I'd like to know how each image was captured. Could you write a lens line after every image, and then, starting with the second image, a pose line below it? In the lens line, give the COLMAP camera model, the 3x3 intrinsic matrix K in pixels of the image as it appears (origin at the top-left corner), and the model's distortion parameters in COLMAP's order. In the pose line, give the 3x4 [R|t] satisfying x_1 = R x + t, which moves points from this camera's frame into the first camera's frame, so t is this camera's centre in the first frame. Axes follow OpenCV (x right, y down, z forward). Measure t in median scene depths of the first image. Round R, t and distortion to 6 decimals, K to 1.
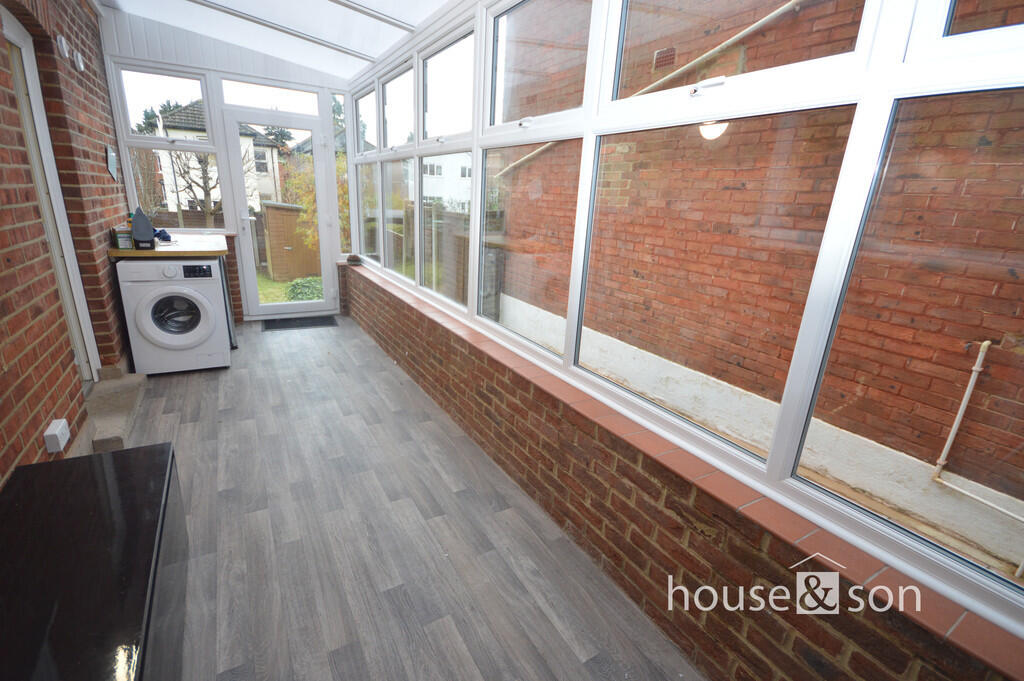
lens RADIAL K [[451.6, 0, 512.0], [0, 451.6, 340.5], [0, 0, 1]] dist [0.001071, 0.000027]
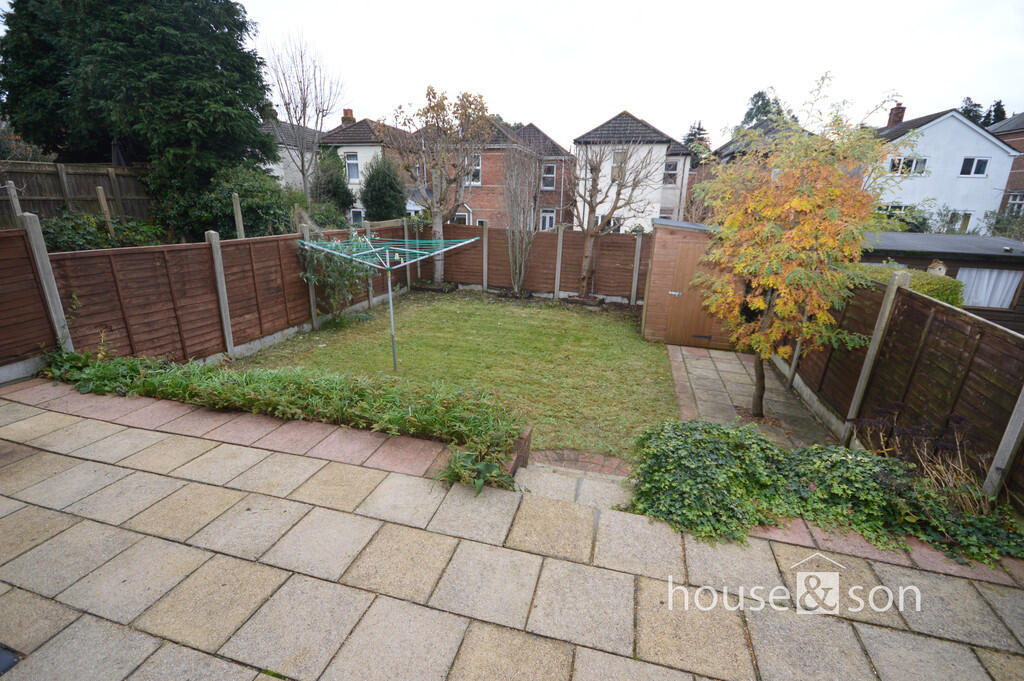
lens RADIAL K [[451.6, 0, 512.0], [0, 451.6, 340.5], [0, 0, 1]] dist [0.001071, 0.000027]
pose [[0.693577, 0.181153, -0.697233, -0.187674], [-0.198174, 0.978502, 0.057097, -0.122891], [0.692588, 0.098573, 0.714567, 0.370618]]
